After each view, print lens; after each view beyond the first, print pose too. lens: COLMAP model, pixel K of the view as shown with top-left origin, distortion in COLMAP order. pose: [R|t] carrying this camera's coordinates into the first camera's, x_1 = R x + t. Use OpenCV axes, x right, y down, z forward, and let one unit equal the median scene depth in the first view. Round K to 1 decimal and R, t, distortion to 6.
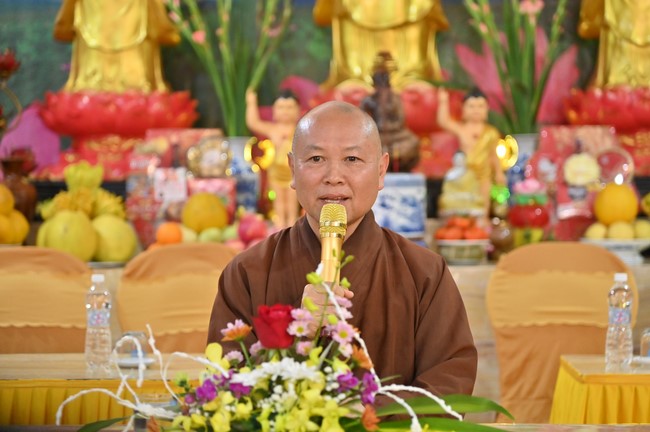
lens RADIAL K [[2231.7, 0, 325.0], [0, 2231.7, 216.0], [0, 0, 1]] dist [0.156061, 0.811966]
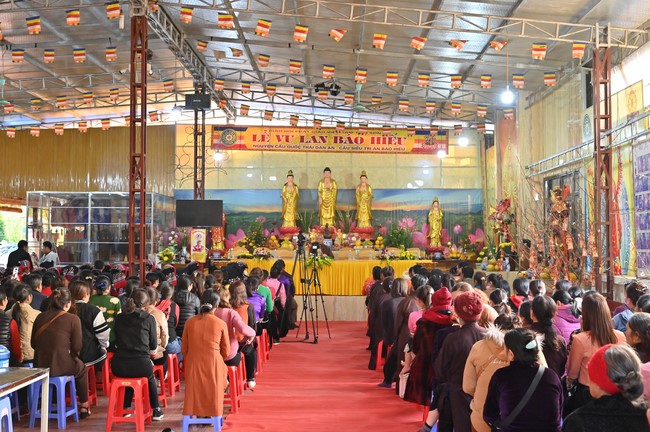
lens RADIAL K [[825.8, 0, 325.0], [0, 825.8, 216.0], [0, 0, 1]] dist [0.004971, 0.002279]
pose [[0.999900, 0.011841, 0.007765, -0.002249], [-0.011503, 0.999043, -0.042199, 0.022645], [-0.008257, 0.042105, 0.999079, -1.881594]]
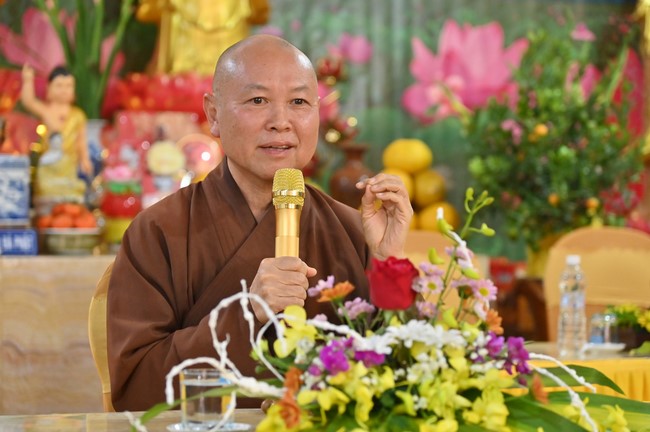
lens RADIAL K [[2231.7, 0, 325.0], [0, 2231.7, 216.0], [0, 0, 1]] dist [0.156061, 0.811966]
pose [[0.946165, 0.013775, 0.323391, -0.137371], [-0.010585, 0.999876, -0.011621, 0.015209], [-0.323511, 0.007572, 0.946194, 0.100045]]
